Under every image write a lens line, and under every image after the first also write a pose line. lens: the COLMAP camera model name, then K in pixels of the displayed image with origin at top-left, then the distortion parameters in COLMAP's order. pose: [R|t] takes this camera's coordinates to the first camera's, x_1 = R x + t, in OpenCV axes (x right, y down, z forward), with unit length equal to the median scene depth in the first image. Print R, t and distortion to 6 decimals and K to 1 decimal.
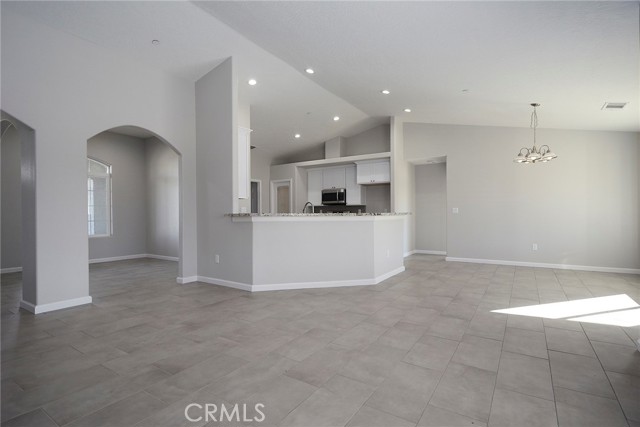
lens RADIAL K [[312.6, 0, 322.1], [0, 312.6, 213.0], [0, 0, 1]] dist [0.002941, 0.000527]
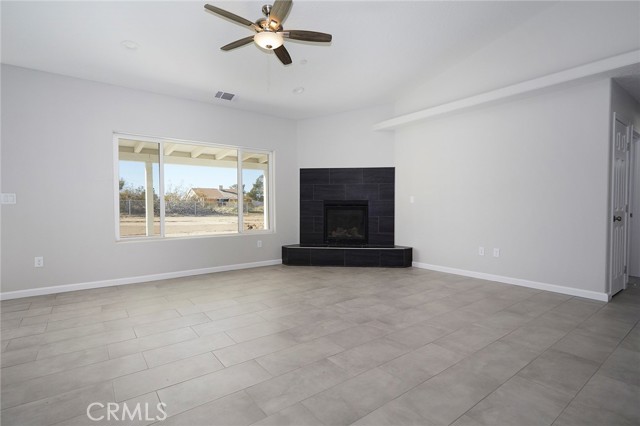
lens RADIAL K [[312.6, 0, 323.6], [0, 312.6, 215.1], [0, 0, 1]] dist [0.002941, 0.000527]
pose [[-0.944495, 0.003389, 0.328508, -0.923621], [0.011283, 0.999691, 0.022129, 0.019142], [-0.328332, 0.024607, -0.944242, 1.878159]]
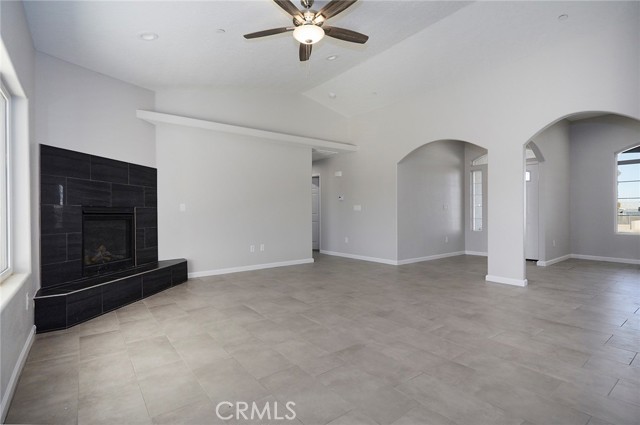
lens RADIAL K [[312.6, 0, 325.2], [0, 312.6, 212.5], [0, 0, 1]] dist [0.002941, 0.000527]
pose [[-0.323473, 0.012021, -0.946161, 0.934717], [0.015247, 0.999856, 0.007490, -0.004564], [0.946114, -0.012003, -0.323610, 1.119573]]
